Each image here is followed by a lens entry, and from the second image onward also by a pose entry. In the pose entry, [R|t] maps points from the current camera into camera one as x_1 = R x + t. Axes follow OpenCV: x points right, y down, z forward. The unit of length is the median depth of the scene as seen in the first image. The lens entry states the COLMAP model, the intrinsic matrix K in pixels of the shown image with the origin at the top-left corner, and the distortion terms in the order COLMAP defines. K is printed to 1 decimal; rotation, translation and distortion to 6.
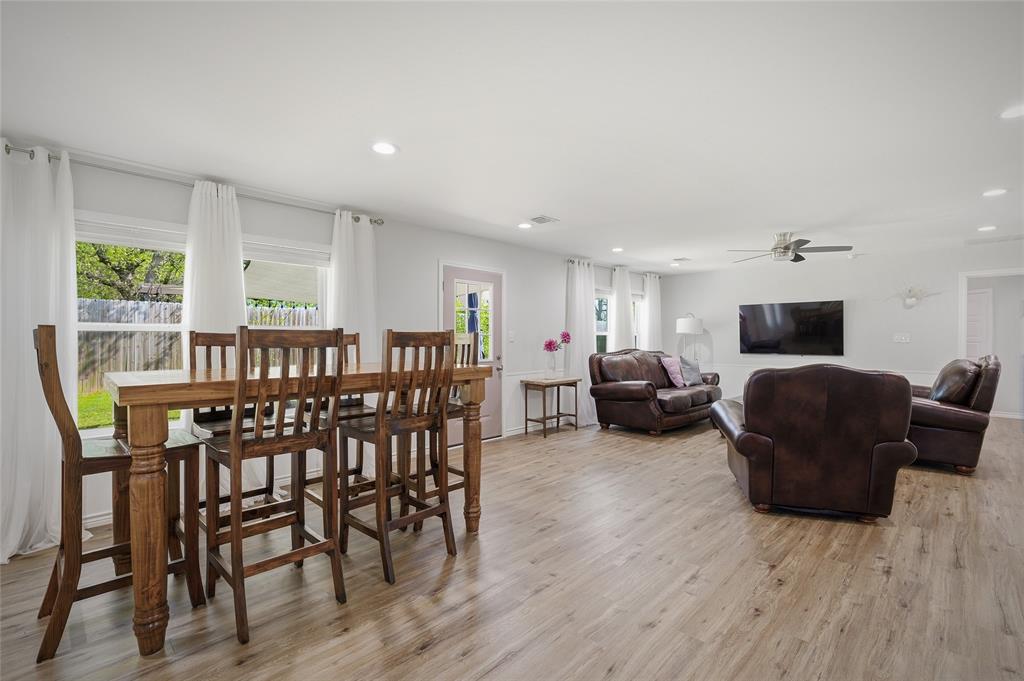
lens RADIAL K [[458.6, 0, 515.5], [0, 458.6, 342.8], [0, 0, 1]] dist [-0.001492, -0.000226]
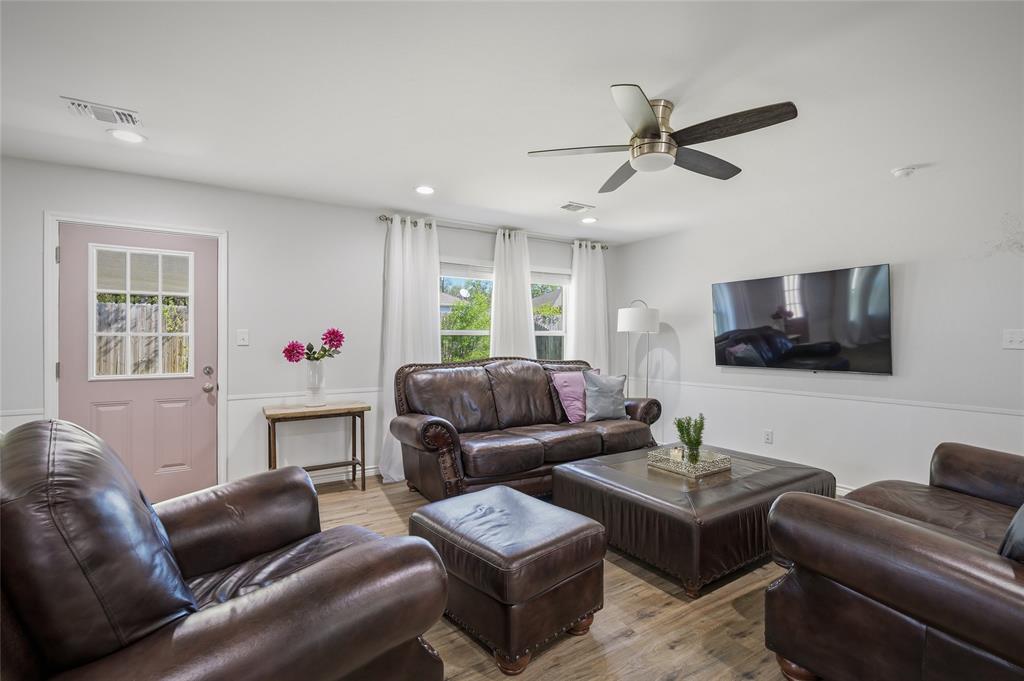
lens RADIAL K [[458.6, 0, 515.5], [0, 458.6, 342.8], [0, 0, 1]] dist [-0.001492, -0.000226]
pose [[0.971239, 0.003321, -0.238082, 0.422506], [-0.003388, 0.999994, 0.000129, -0.006286], [0.238081, 0.000681, 0.971245, 0.401667]]
